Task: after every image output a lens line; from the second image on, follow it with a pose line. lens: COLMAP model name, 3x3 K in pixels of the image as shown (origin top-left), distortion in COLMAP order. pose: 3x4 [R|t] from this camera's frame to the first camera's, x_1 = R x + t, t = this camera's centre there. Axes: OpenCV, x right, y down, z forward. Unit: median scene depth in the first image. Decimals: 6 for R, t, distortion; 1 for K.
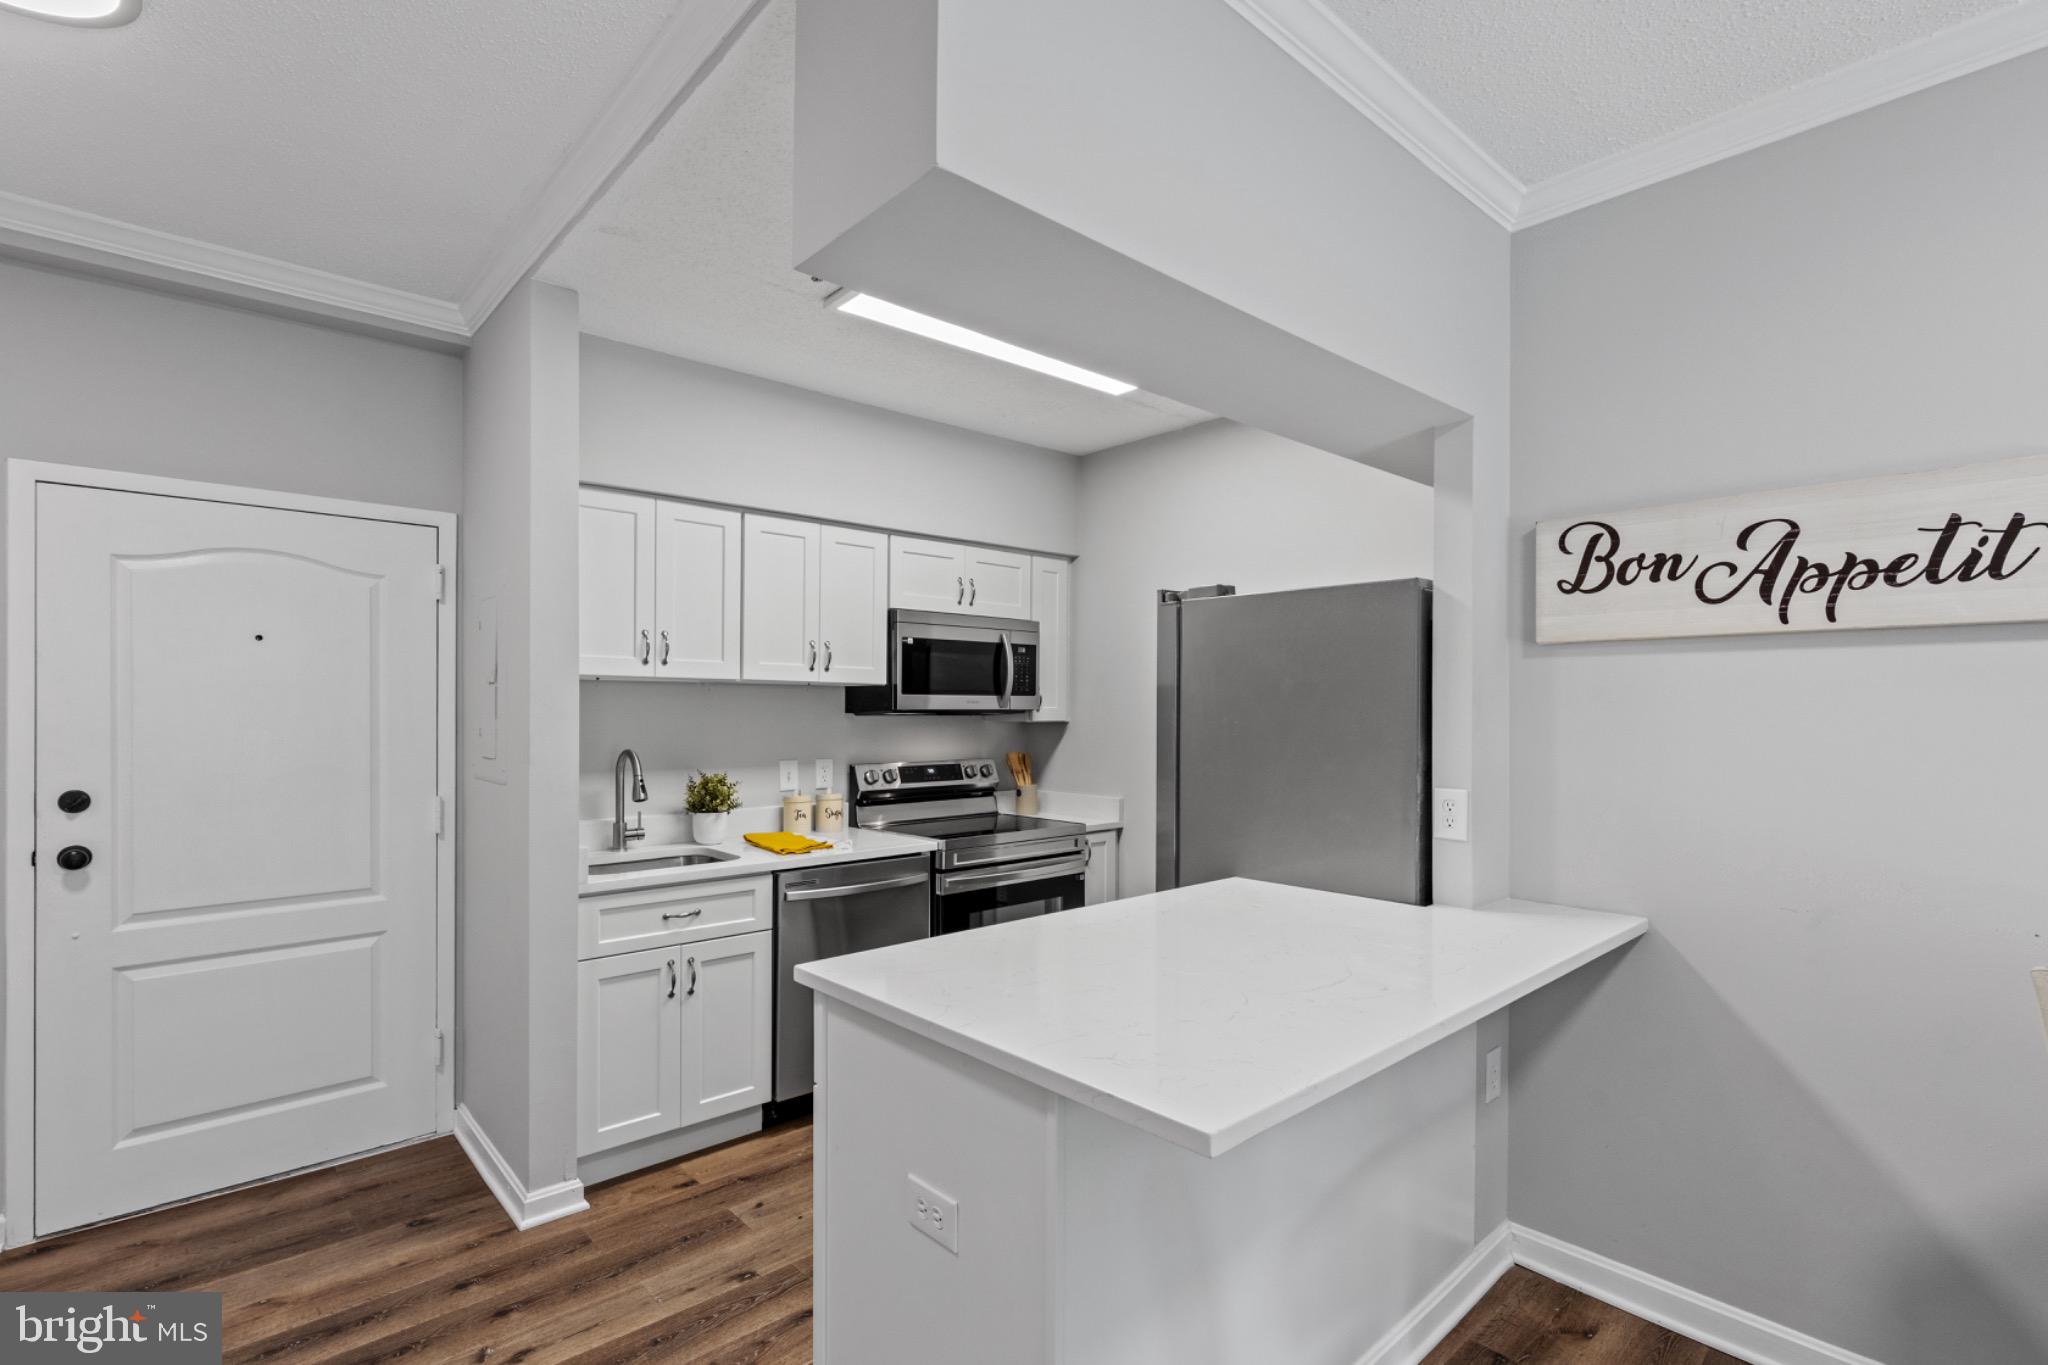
lens RADIAL K [[946.2, 0, 1019.3], [0, 946.2, 709.0], [0, 0, 1]] dist [0.020404, -0.000049]
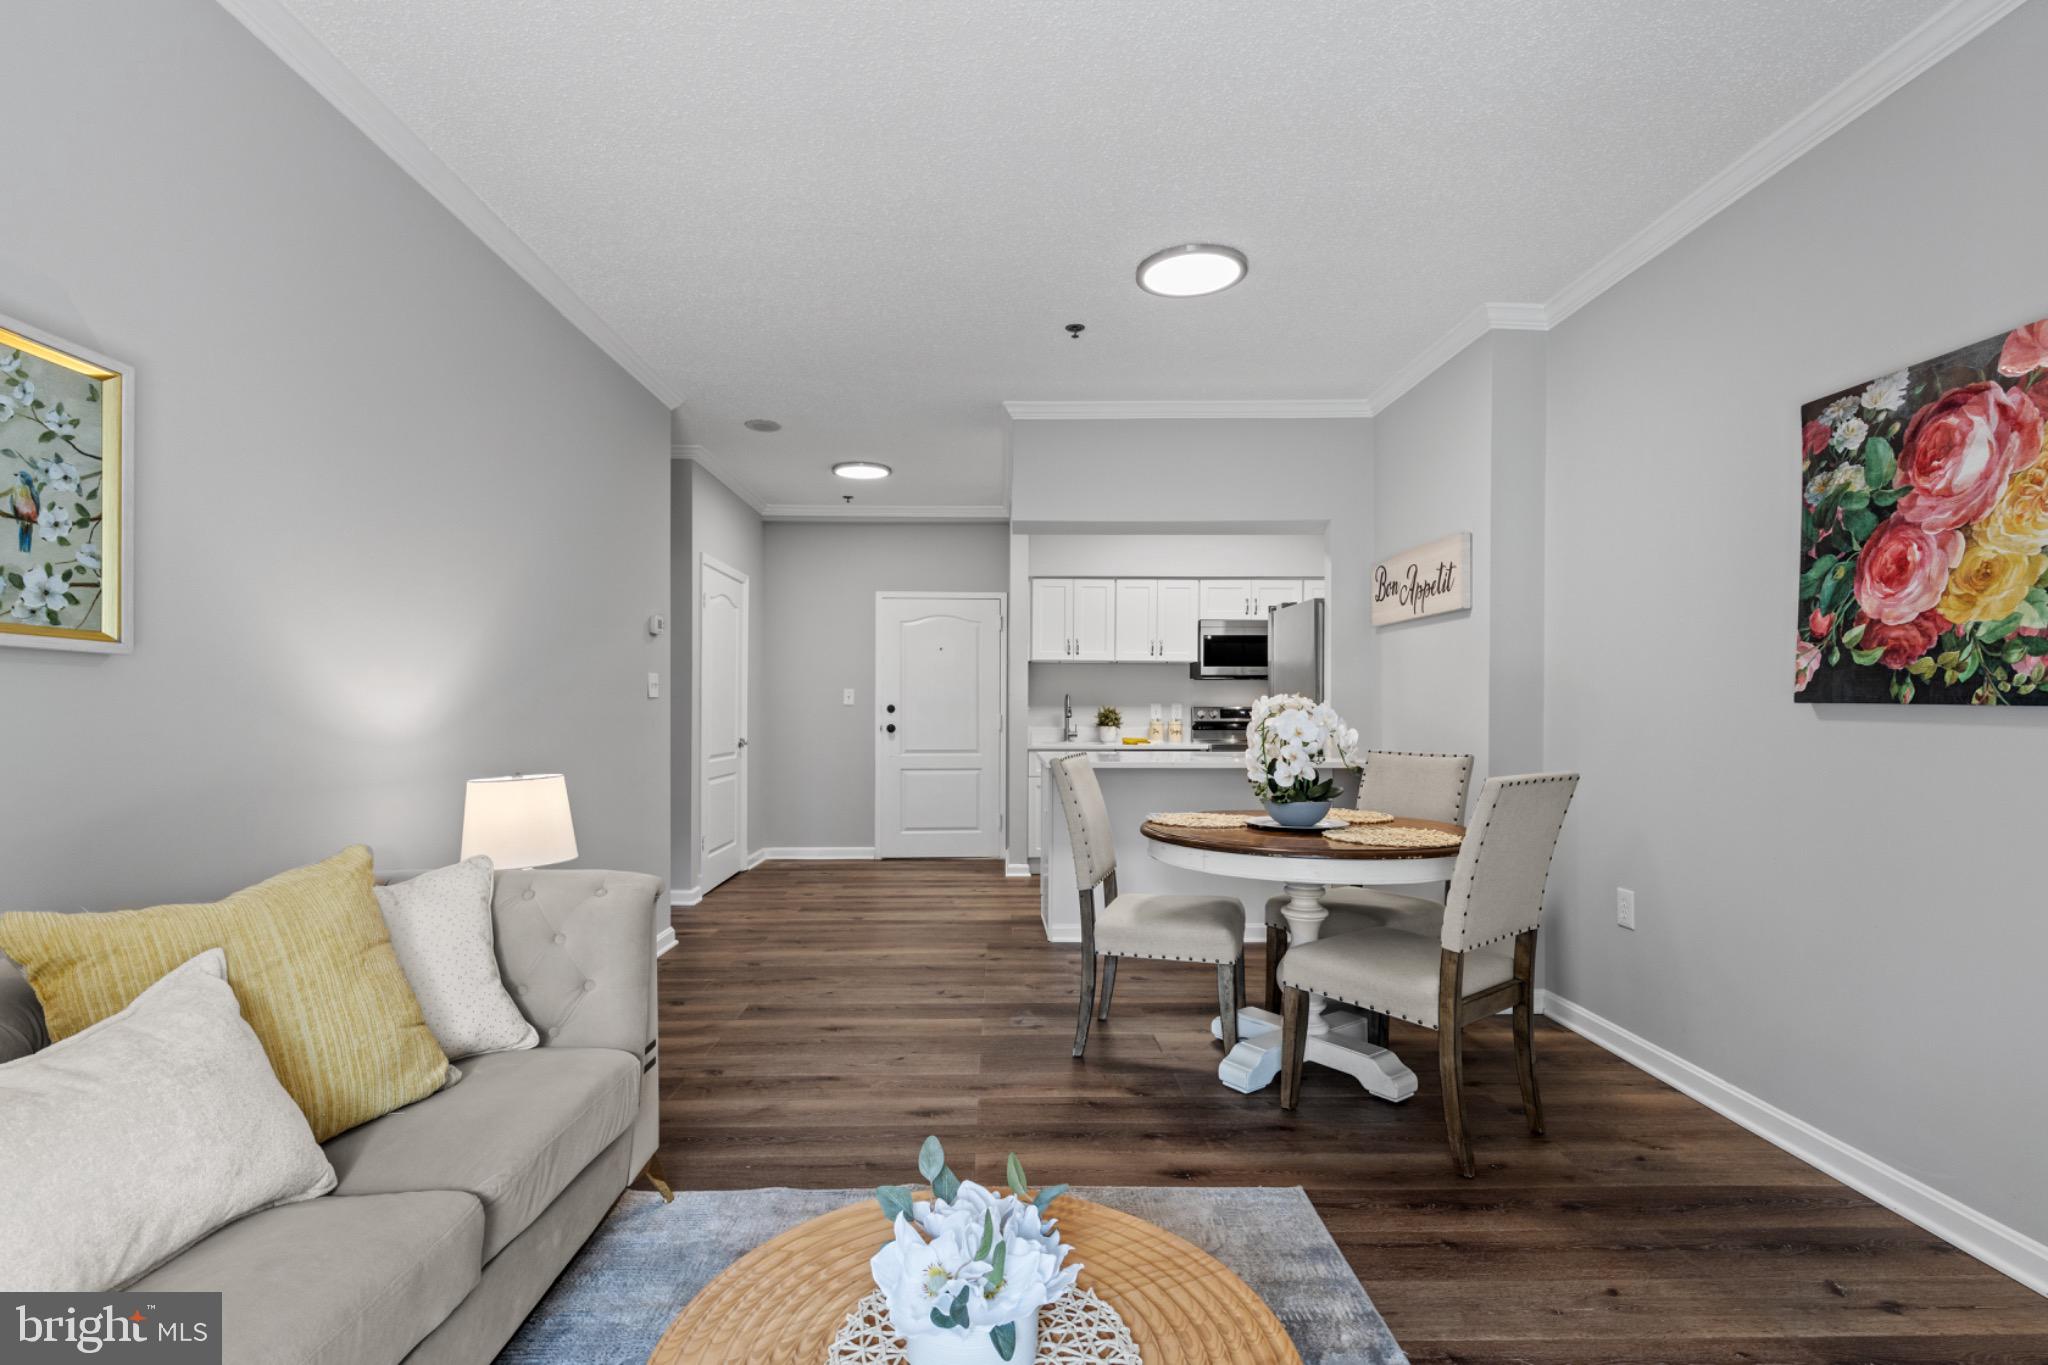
lens RADIAL K [[946.2, 0, 1019.5], [0, 946.2, 696.9], [0, 0, 1]] dist [0.020404, -0.000049]
pose [[0.759033, -0.004933, -0.651034, 0.875720], [-0.003189, 0.999931, -0.011294, 0.070945], [0.651044, 0.010648, 0.758965, -0.678422]]
